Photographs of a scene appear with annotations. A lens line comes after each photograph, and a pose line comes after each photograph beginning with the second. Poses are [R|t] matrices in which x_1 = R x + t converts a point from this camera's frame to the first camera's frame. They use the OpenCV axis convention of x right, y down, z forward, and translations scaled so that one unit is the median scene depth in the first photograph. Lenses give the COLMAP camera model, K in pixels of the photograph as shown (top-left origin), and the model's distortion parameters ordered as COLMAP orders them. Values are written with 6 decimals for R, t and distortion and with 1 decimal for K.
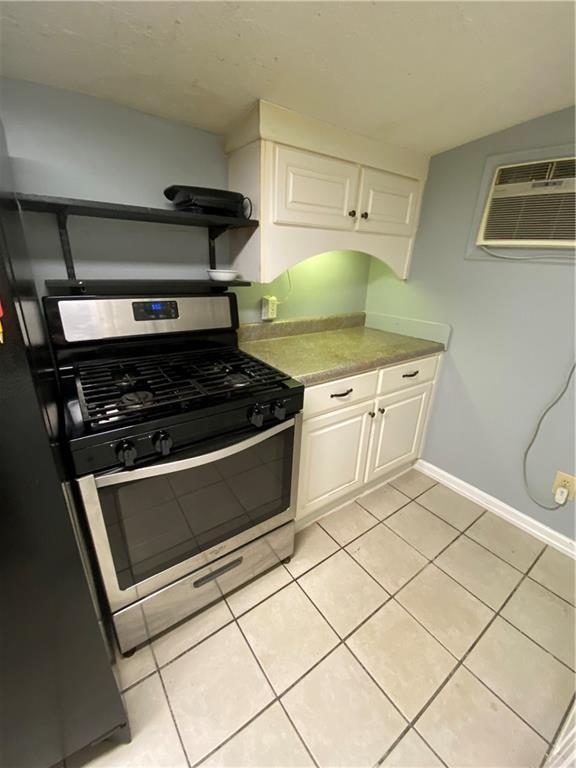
lens RADIAL K [[317.3, 0, 283.0], [0, 317.3, 381.2], [0, 0, 1]] dist [0.012271, -0.013301]
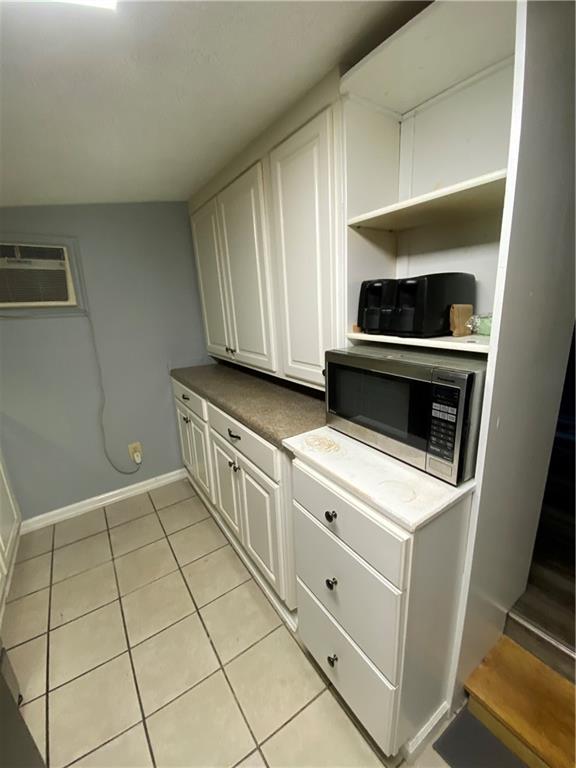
lens RADIAL K [[317.3, 0, 293.7], [0, 317.3, 378.6], [0, 0, 1]] dist [0.012271, -0.013301]
pose [[0.021508, -0.274455, 0.961359, -0.483331], [0.399841, 0.883693, 0.243337, -0.051494], [-0.916332, 0.379157, 0.128745, -0.028604]]
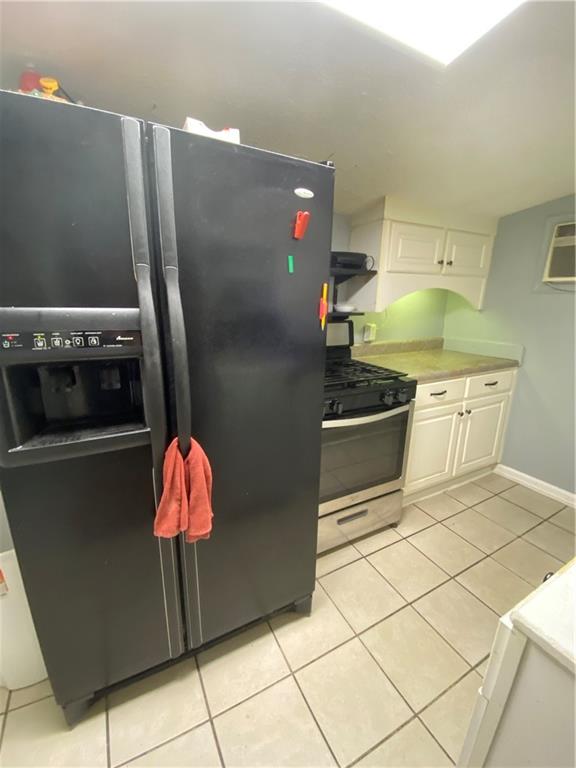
lens RADIAL K [[317.3, 0, 282.8], [0, 317.3, 380.4], [0, 0, 1]] dist [0.012271, -0.013301]
pose [[0.990189, 0.010135, -0.139367, -0.254045], [-0.027008, 0.992440, -0.119722, 0.153289], [0.137100, 0.122311, 0.982977, -0.364429]]
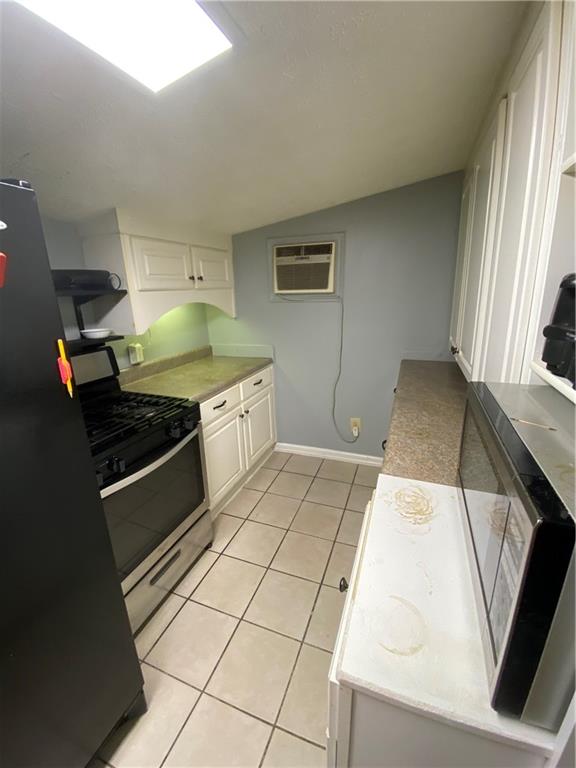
lens RADIAL K [[317.3, 0, 291.6], [0, 317.3, 380.7], [0, 0, 1]] dist [0.012271, -0.013301]
pose [[0.829533, -0.211538, 0.516842, -0.230657], [0.256279, 0.966474, -0.015761, 0.036607], [-0.496181, 0.145530, 0.855935, -0.328172]]
